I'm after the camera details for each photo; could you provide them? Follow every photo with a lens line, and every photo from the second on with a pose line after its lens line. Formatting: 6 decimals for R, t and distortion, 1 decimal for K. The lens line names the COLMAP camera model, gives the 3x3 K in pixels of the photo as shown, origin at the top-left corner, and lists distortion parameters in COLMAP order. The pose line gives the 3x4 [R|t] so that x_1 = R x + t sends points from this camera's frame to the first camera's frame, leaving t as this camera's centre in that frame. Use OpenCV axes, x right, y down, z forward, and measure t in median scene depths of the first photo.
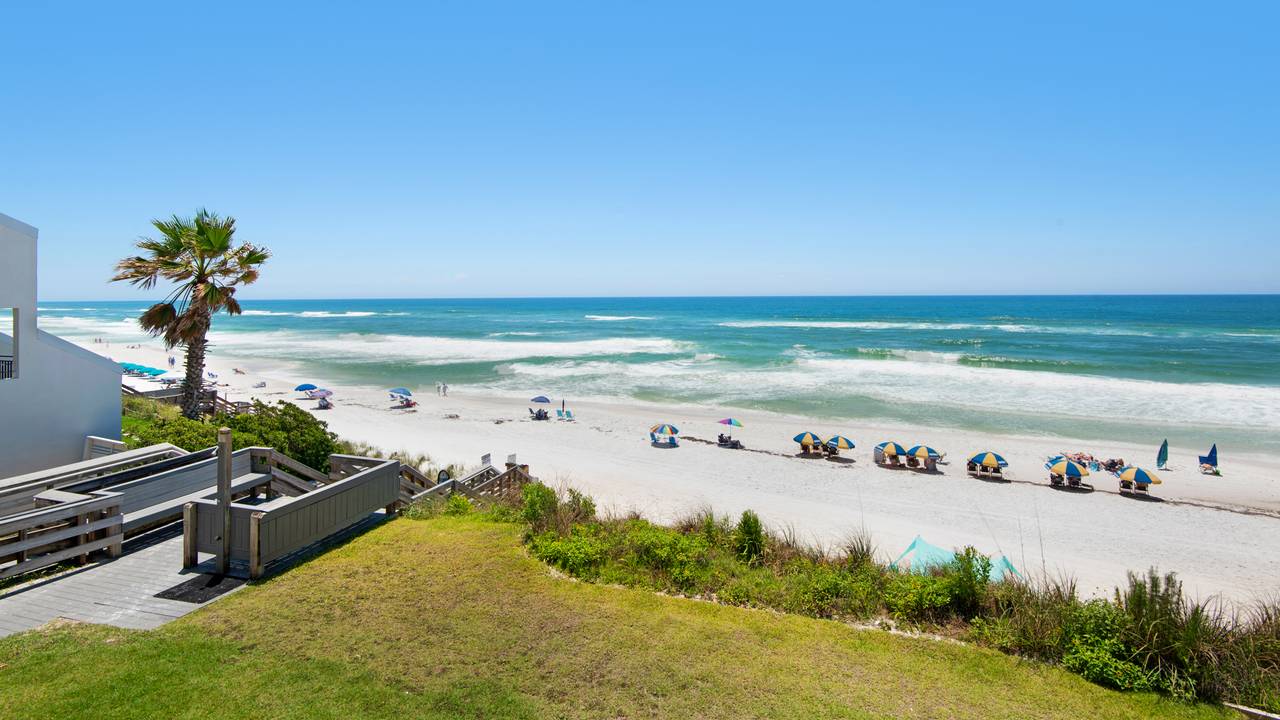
lens RADIAL K [[668.6, 0, 616.0], [0, 668.6, 285.0], [0, 0, 1]] dist [0.034974, -0.027173]
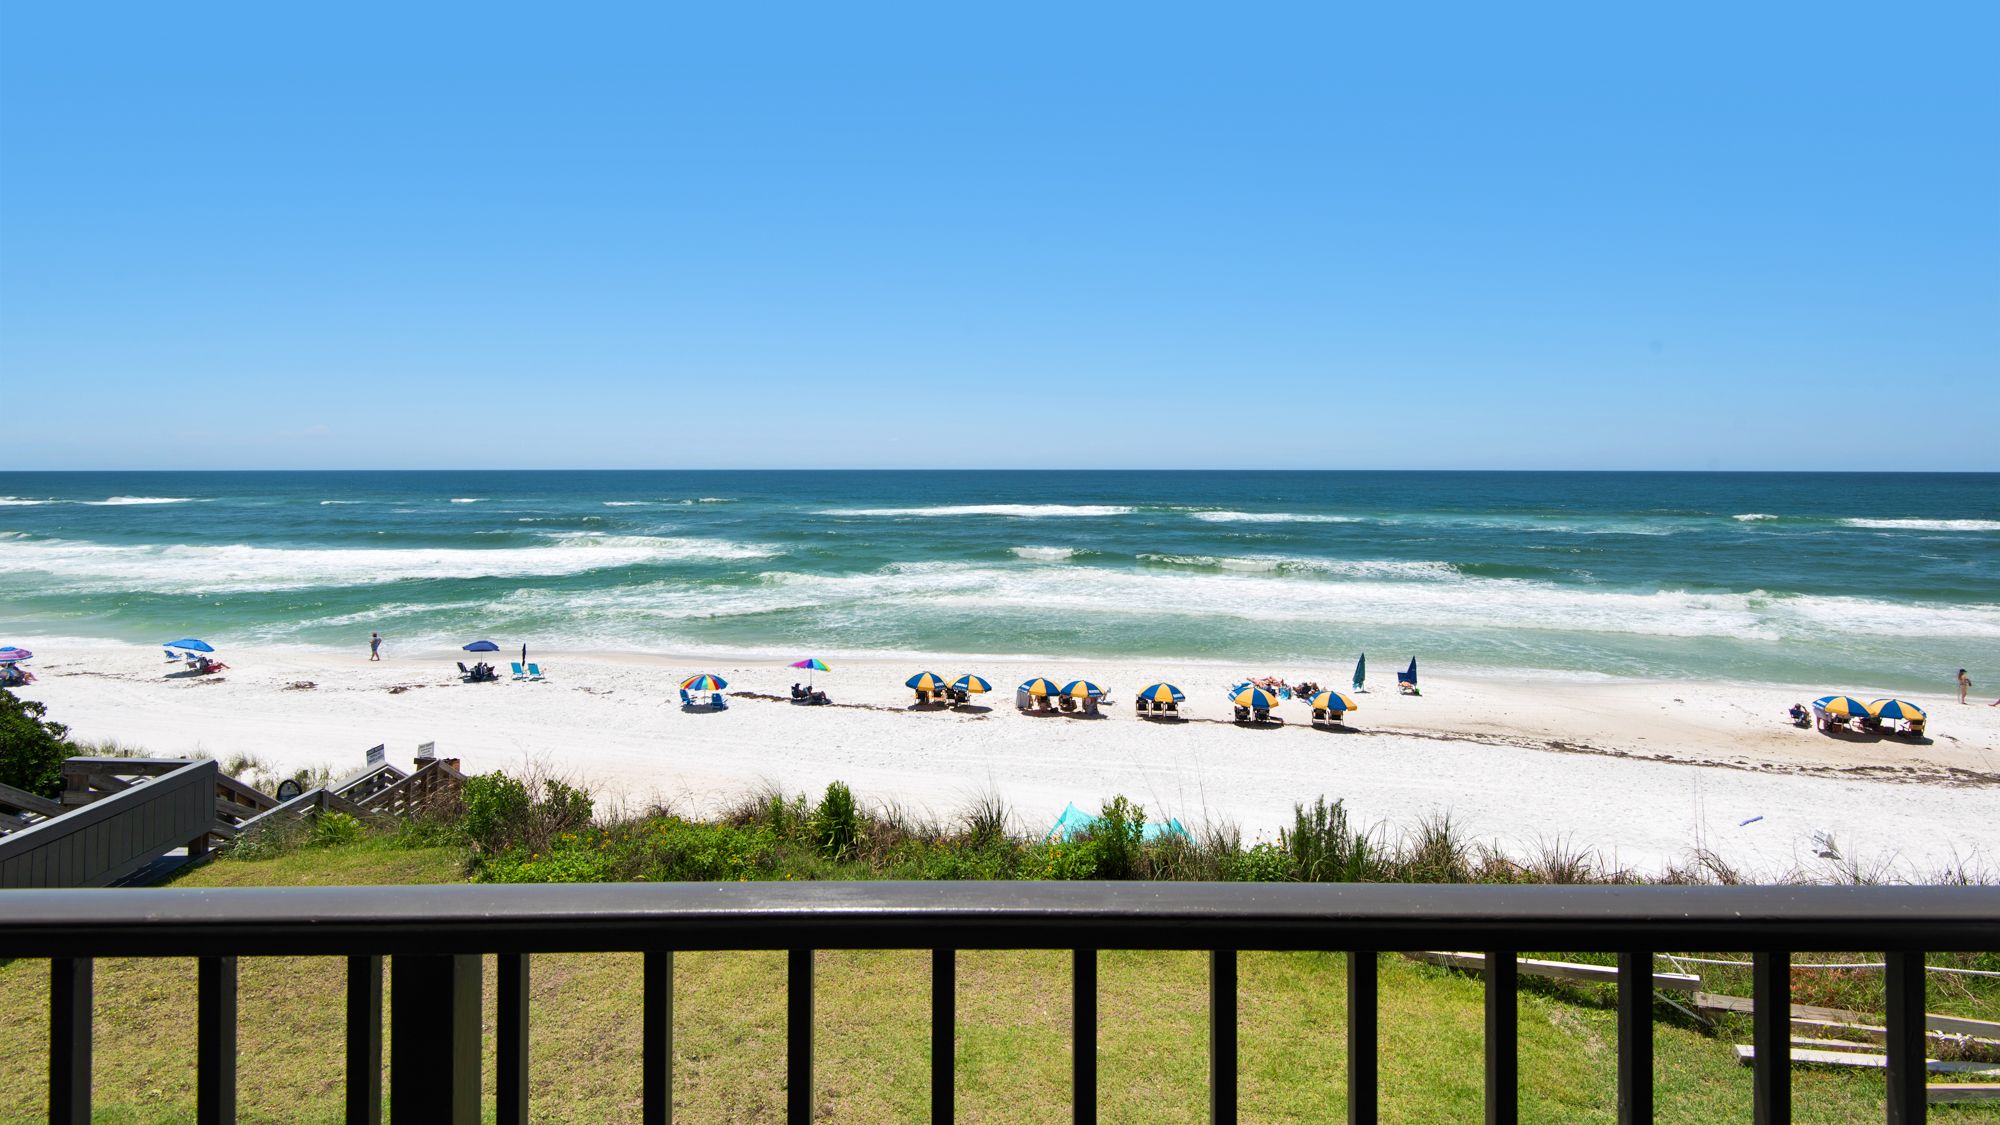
lens RADIAL K [[1324.7, 0, 1005.5], [0, 1324.7, 467.2], [0, 0, 1]] dist [0.053674, -0.037100]
pose [[0.950282, 0.005983, 0.311332, -0.051500], [-0.010089, 0.999882, 0.011579, -0.000526], [-0.311226, -0.014144, 0.950231, -0.276724]]
